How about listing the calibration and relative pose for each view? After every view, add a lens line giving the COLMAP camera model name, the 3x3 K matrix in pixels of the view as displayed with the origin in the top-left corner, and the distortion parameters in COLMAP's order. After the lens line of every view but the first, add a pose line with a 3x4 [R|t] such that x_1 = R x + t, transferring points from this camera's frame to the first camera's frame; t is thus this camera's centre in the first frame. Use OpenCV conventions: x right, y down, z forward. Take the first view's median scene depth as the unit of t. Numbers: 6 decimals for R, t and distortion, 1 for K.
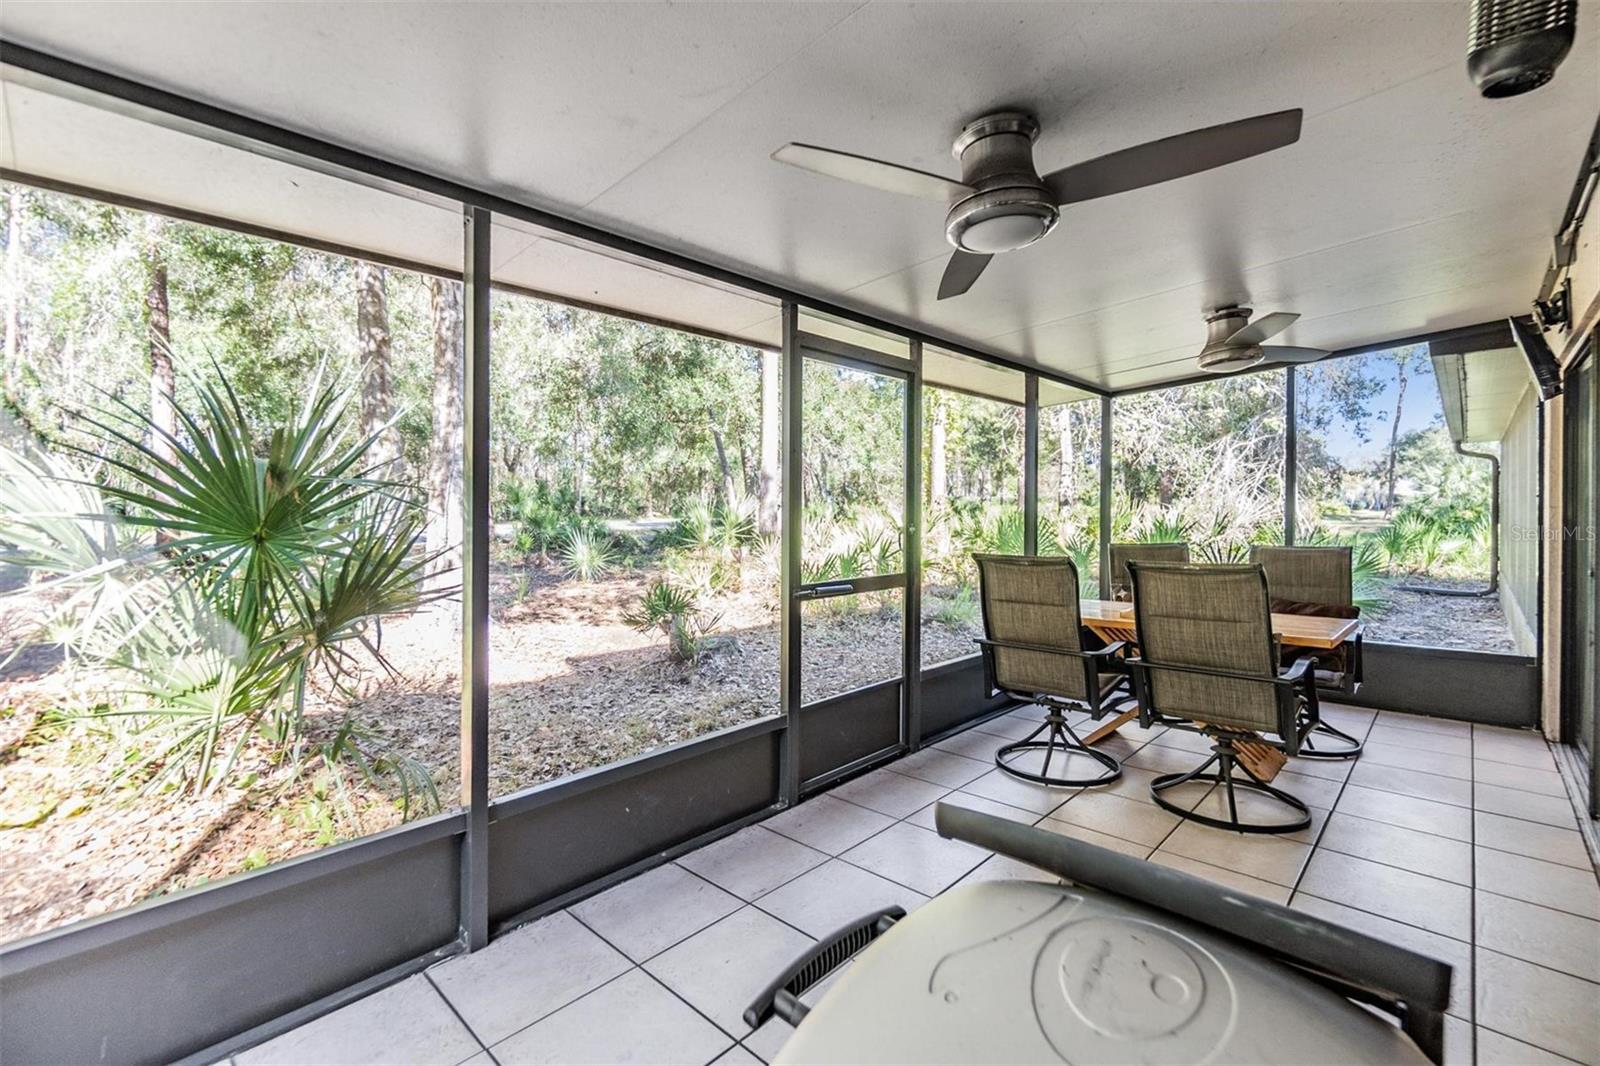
lens RADIAL K [[698.9, 0, 797.5], [0, 698.9, 498.8], [0, 0, 1]] dist [-0.003802, 0.000028]
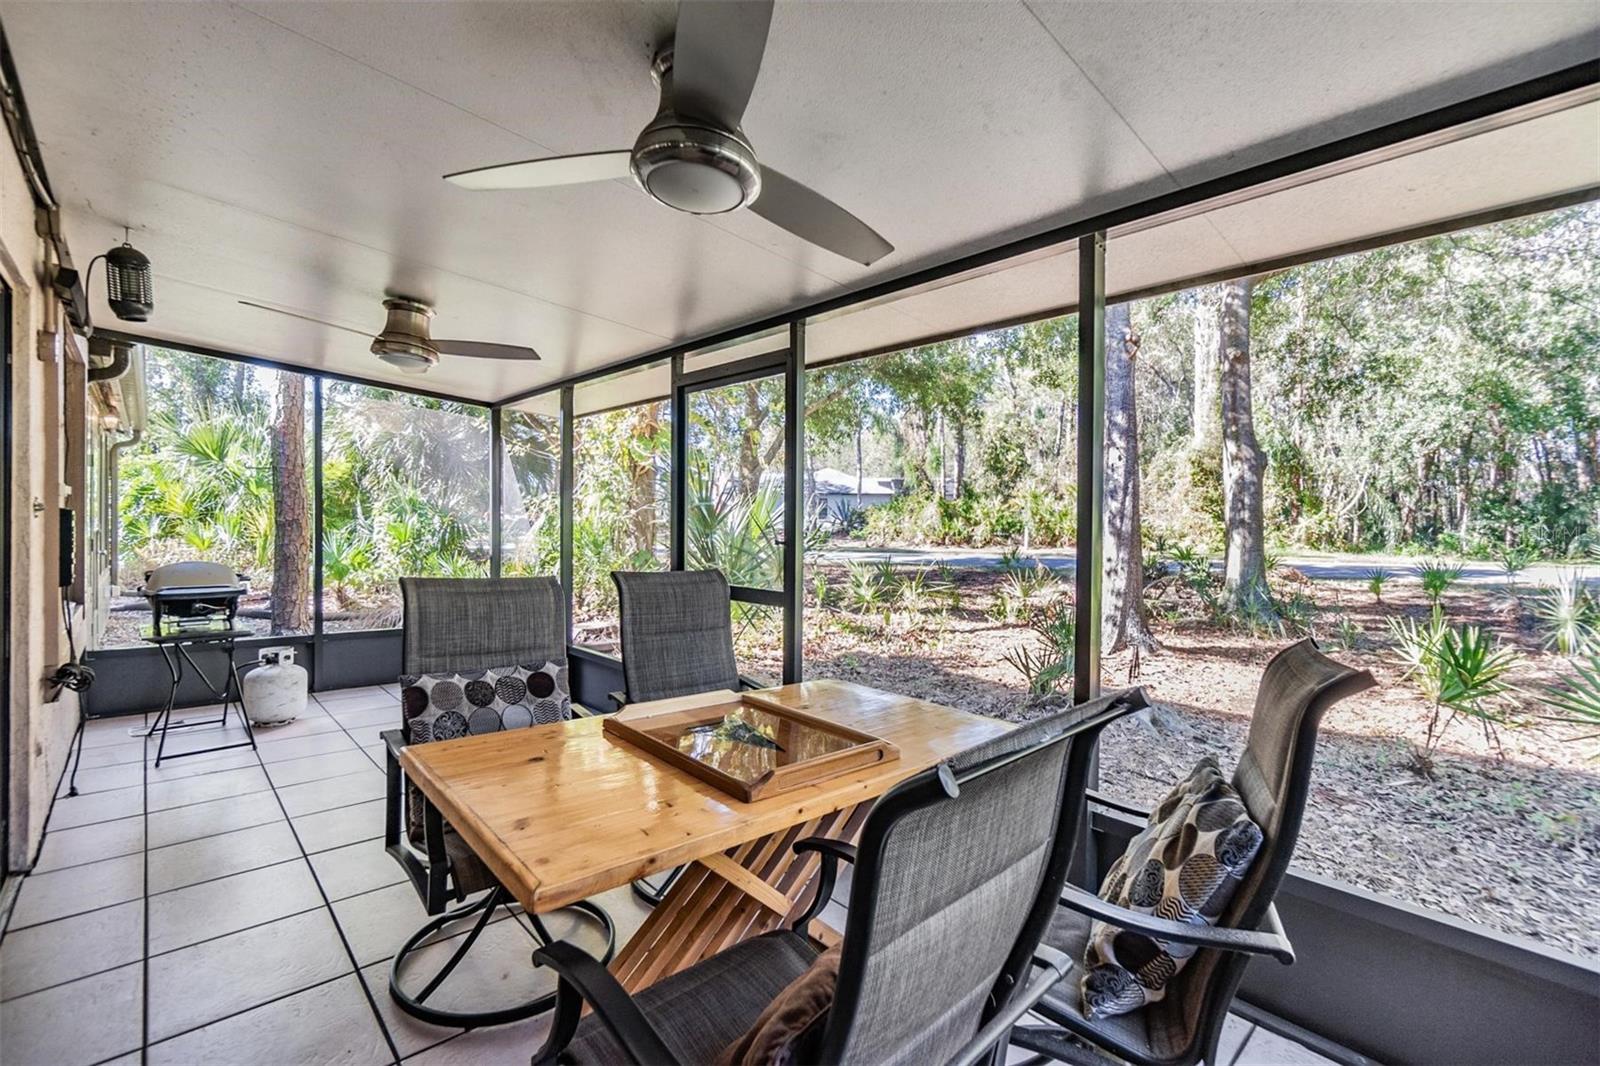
lens RADIAL K [[698.9, 0, 799.2], [0, 698.9, 529.1], [0, 0, 1]] dist [-0.003802, 0.000028]
pose [[-0.052932, 0.008746, -0.998560, 0.613390], [-0.002487, 0.999957, 0.008891, 0.010025], [0.998595, 0.002954, -0.052908, 0.636832]]
